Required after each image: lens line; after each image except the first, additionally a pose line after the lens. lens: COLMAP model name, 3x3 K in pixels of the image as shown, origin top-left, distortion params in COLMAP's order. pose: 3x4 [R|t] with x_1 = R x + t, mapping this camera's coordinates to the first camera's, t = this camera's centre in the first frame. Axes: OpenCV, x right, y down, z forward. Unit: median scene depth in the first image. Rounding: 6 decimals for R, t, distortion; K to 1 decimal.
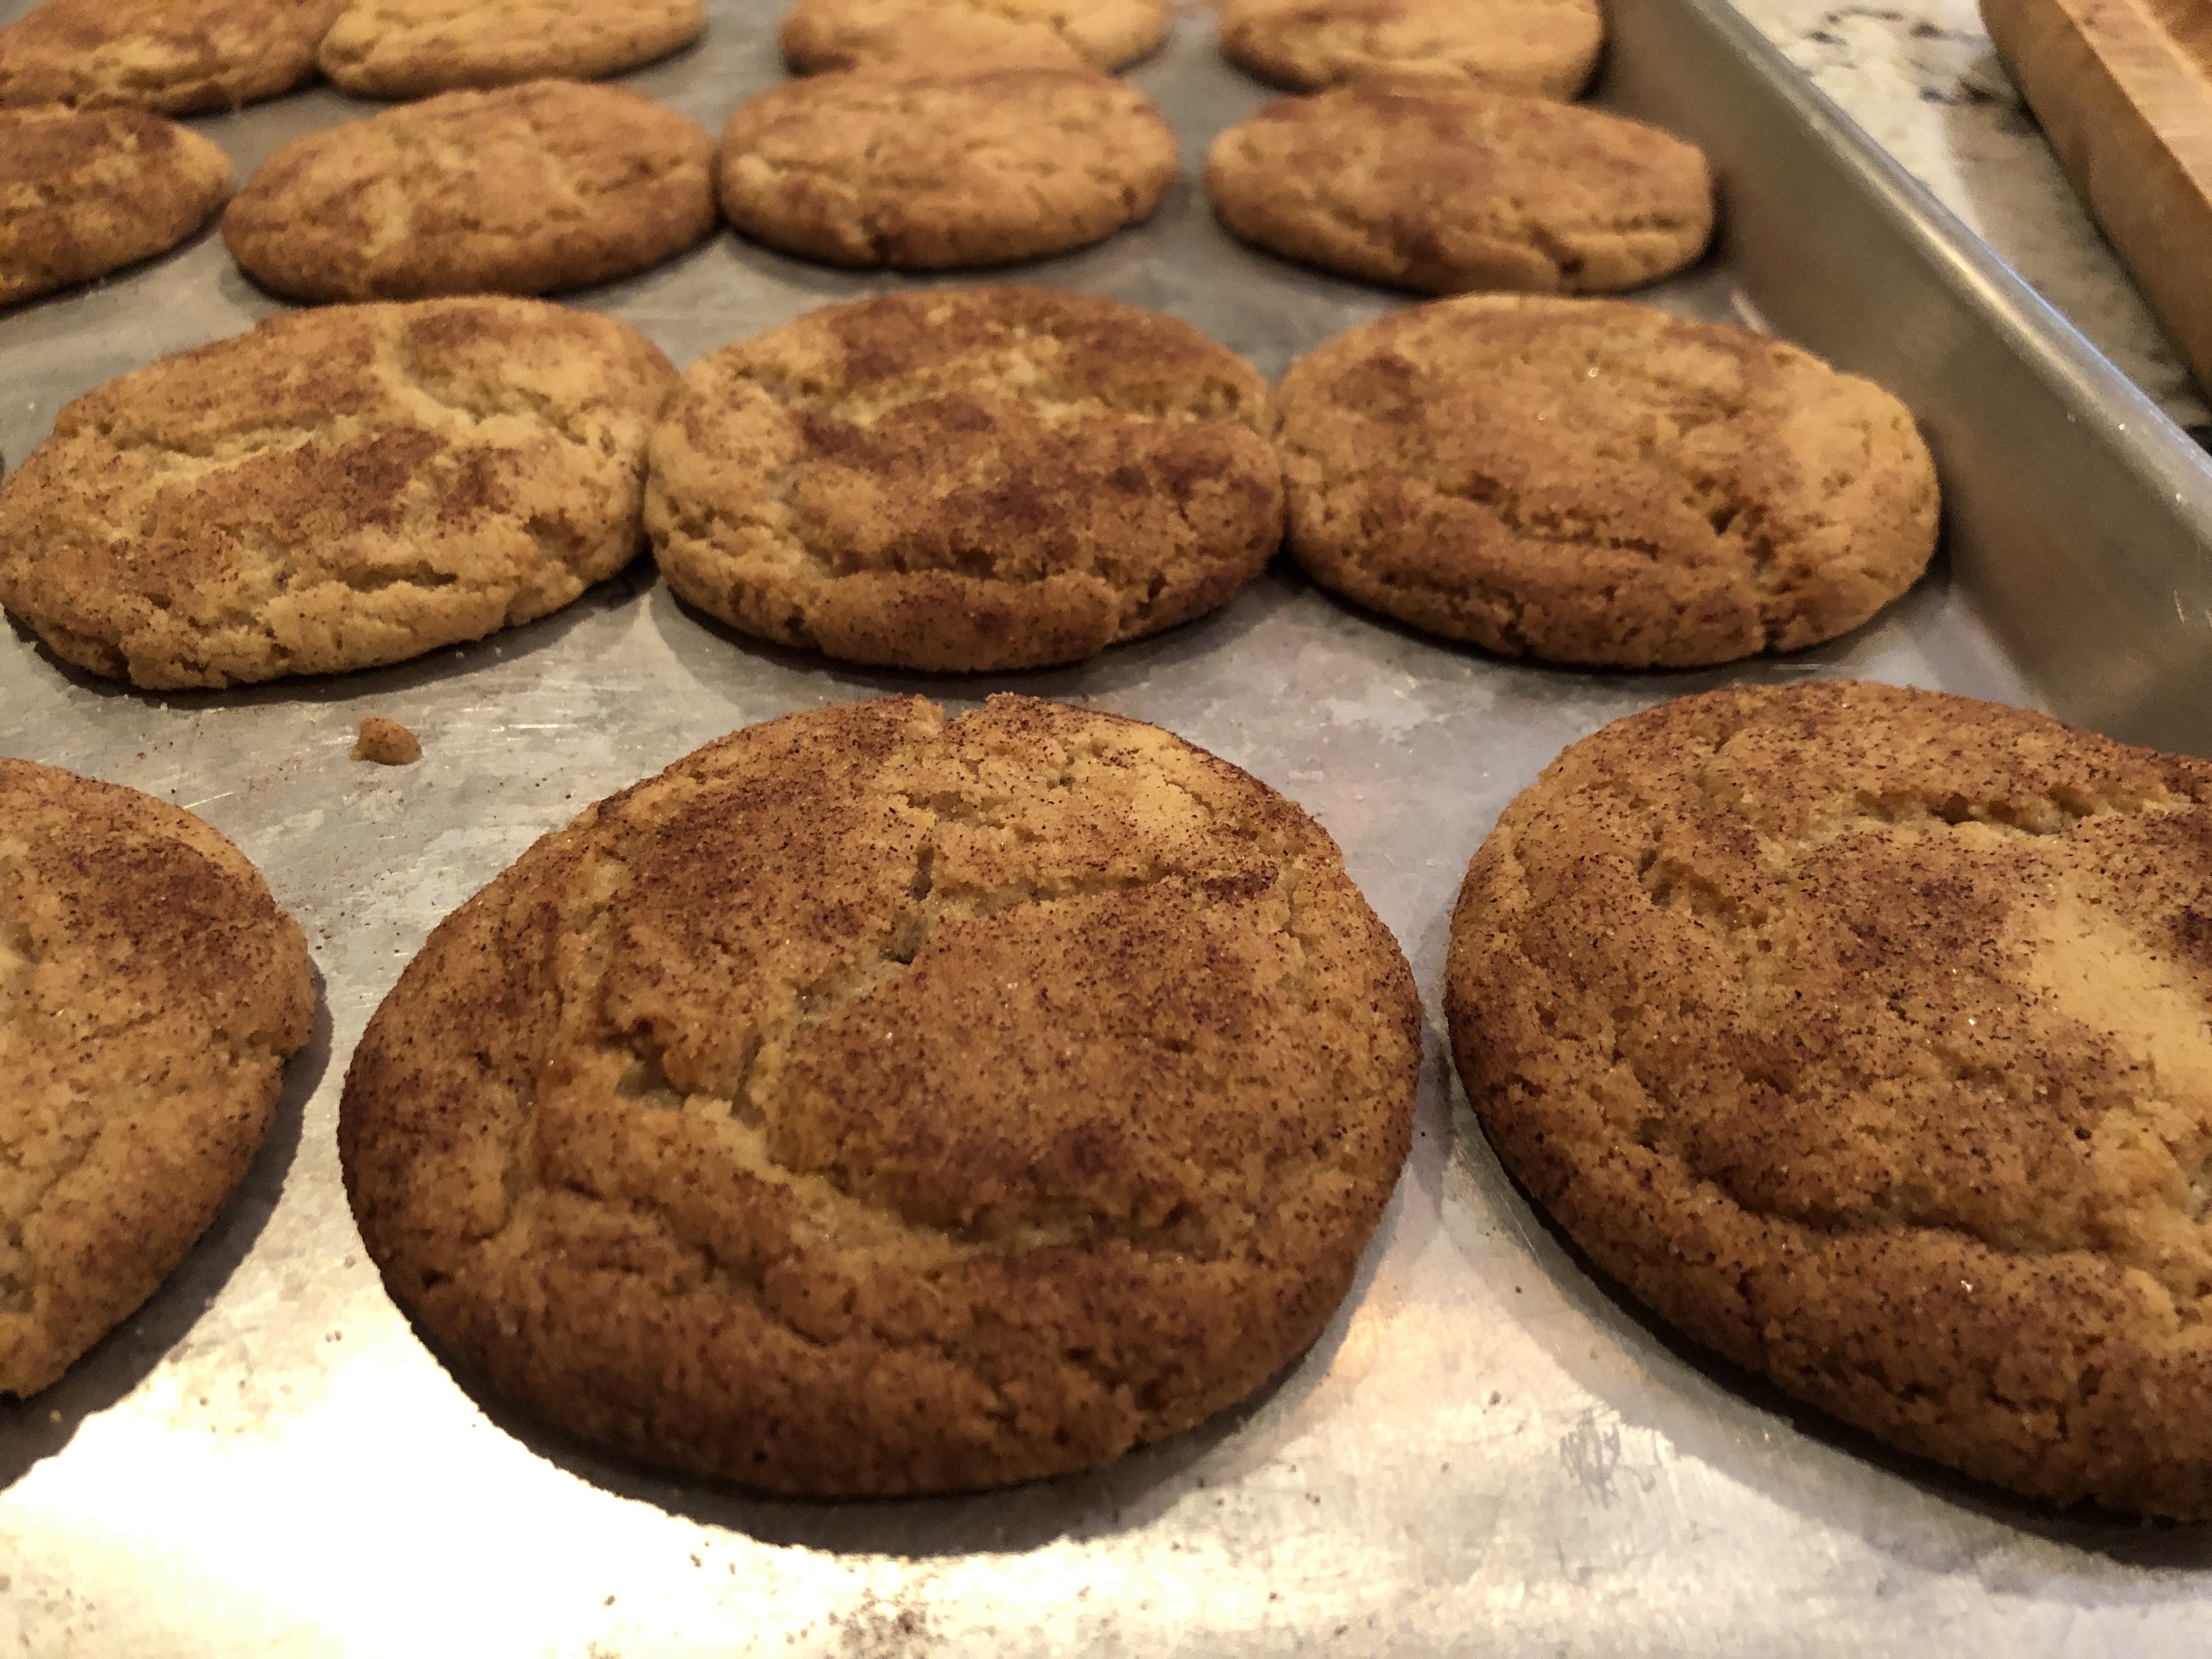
lens RADIAL K [[1840.6, 0, 1077.5], [0, 1840.6, 822.0], [0, 0, 1]] dist [0.057920, -0.132839]
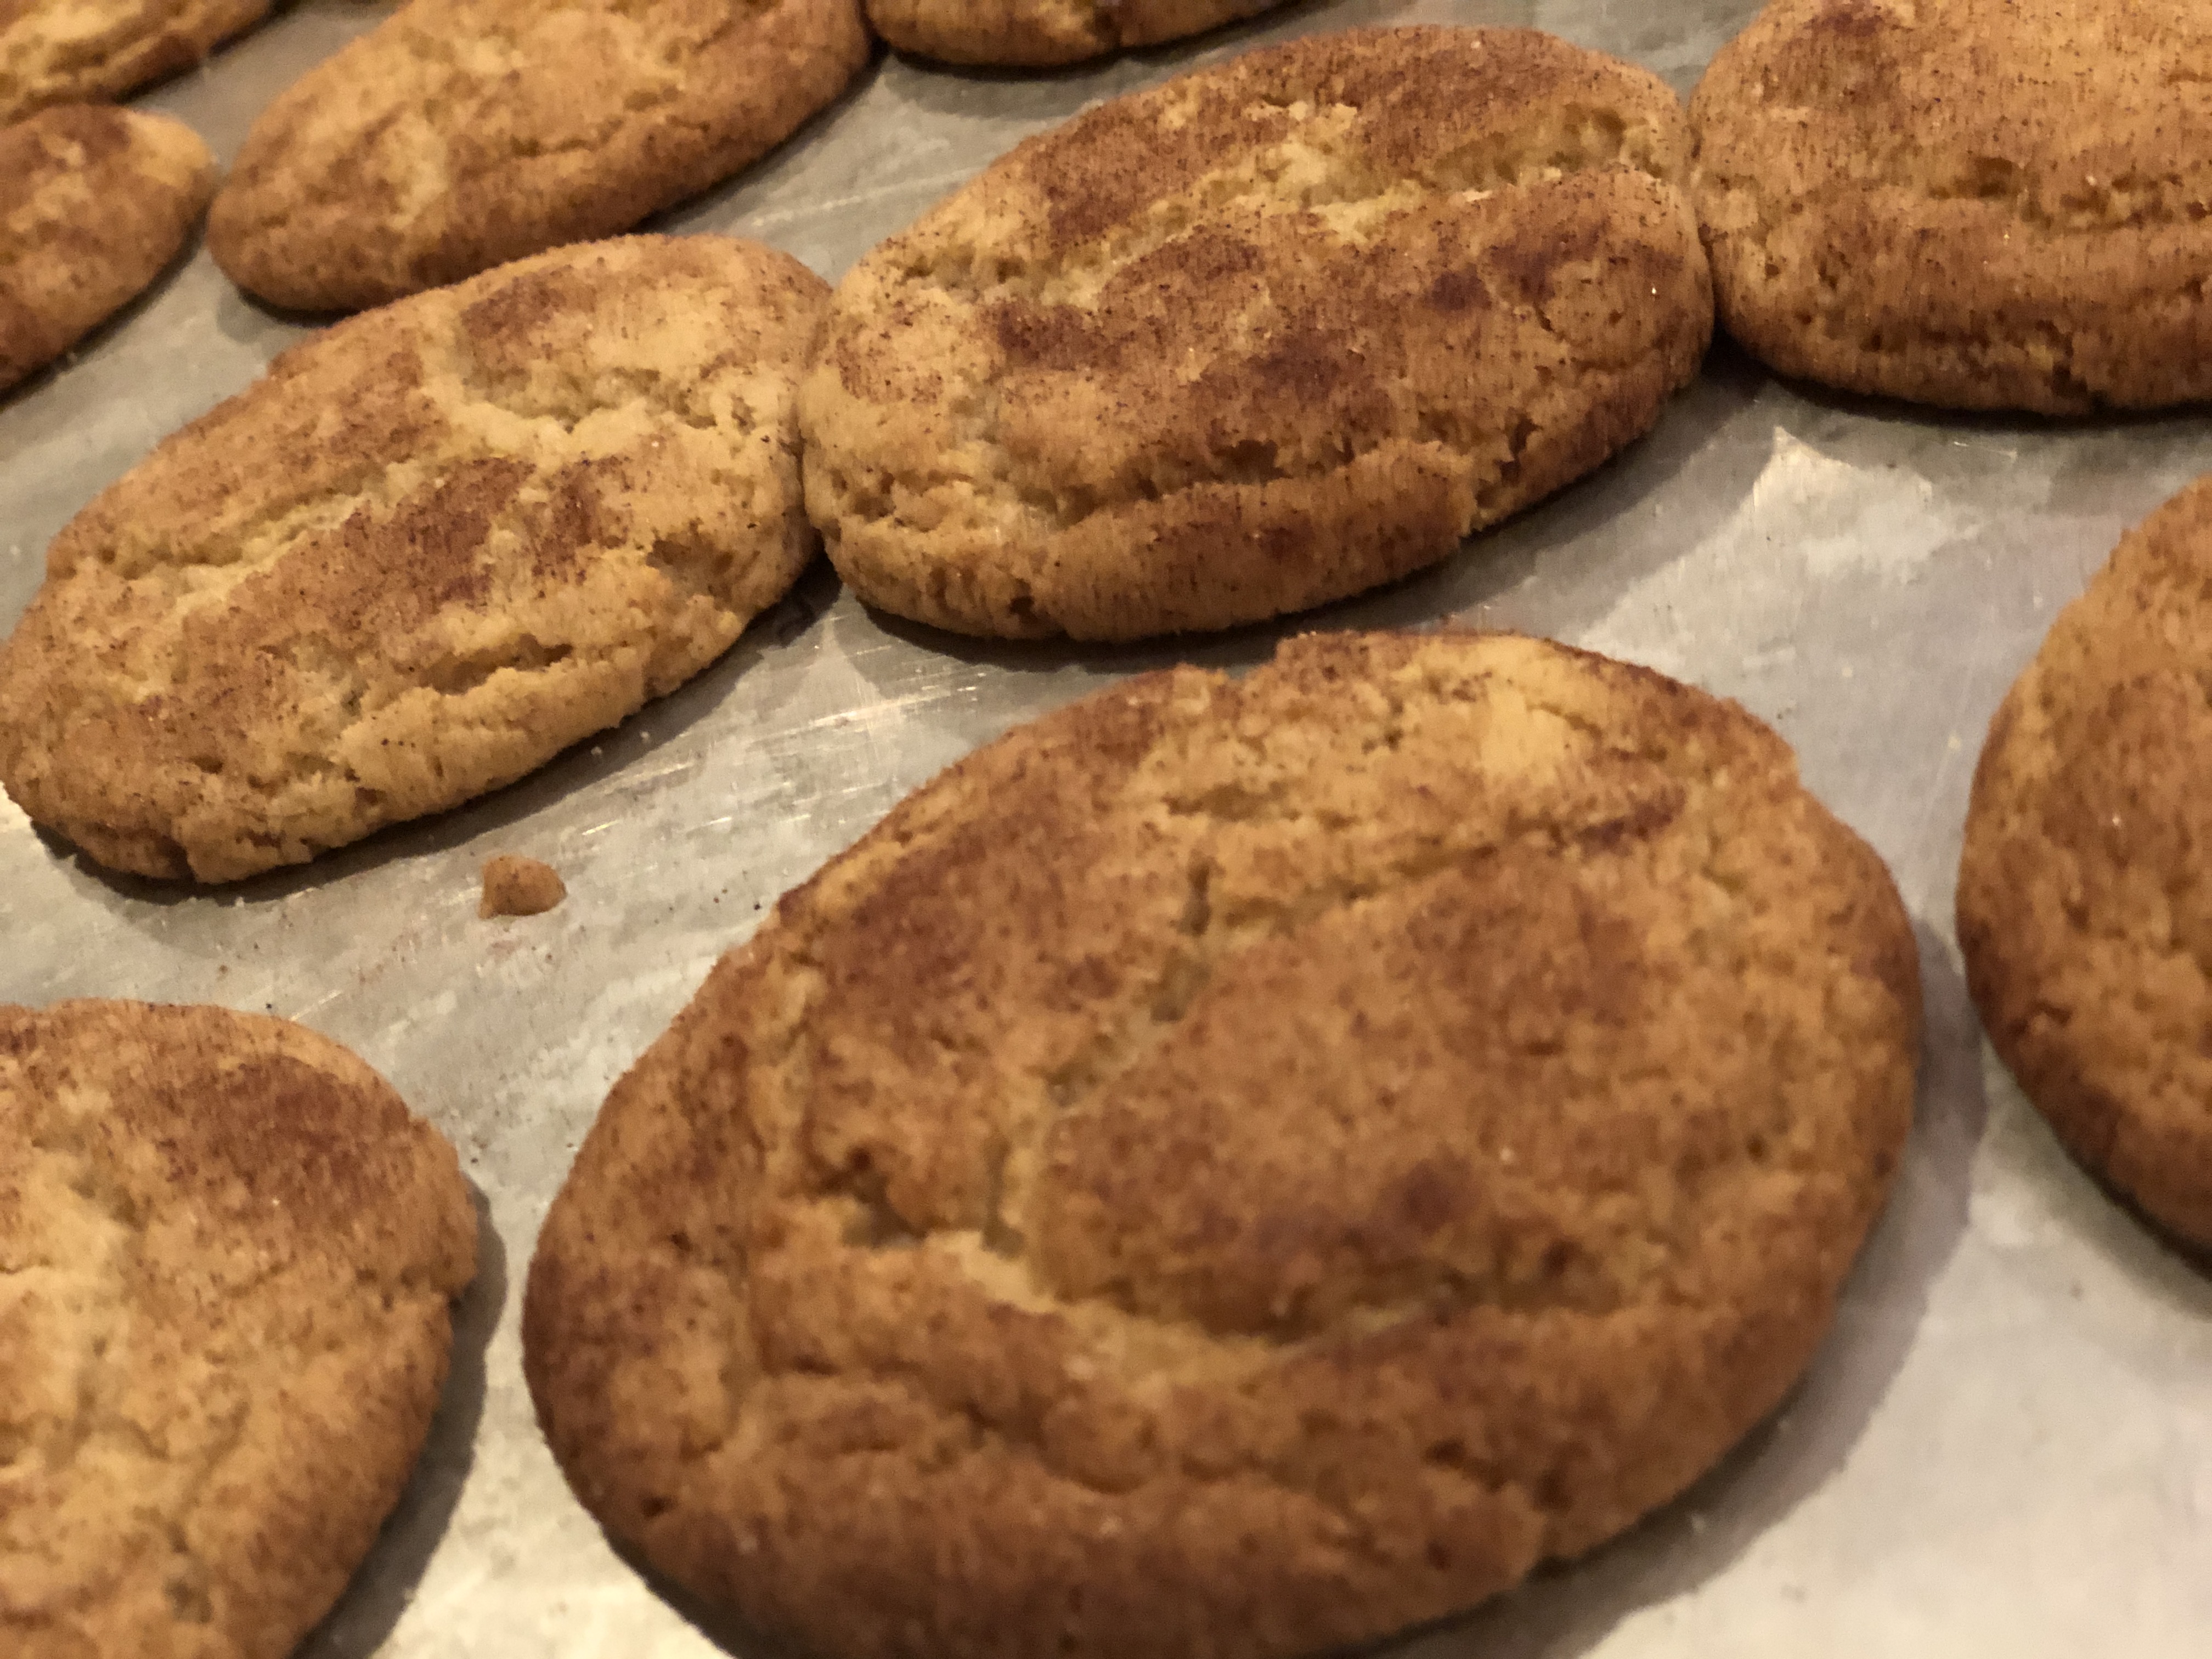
lens RADIAL K [[3325.0, 0, 1106.0], [0, 3325.0, 829.5], [0, 0, 1]] dist [-0.012850, -0.154269]
pose [[0.955487, -0.205427, -0.211763, 0.146407], [0.198566, 0.978631, -0.053409, 0.056871], [0.218209, 0.008983, 0.975861, -0.260136]]
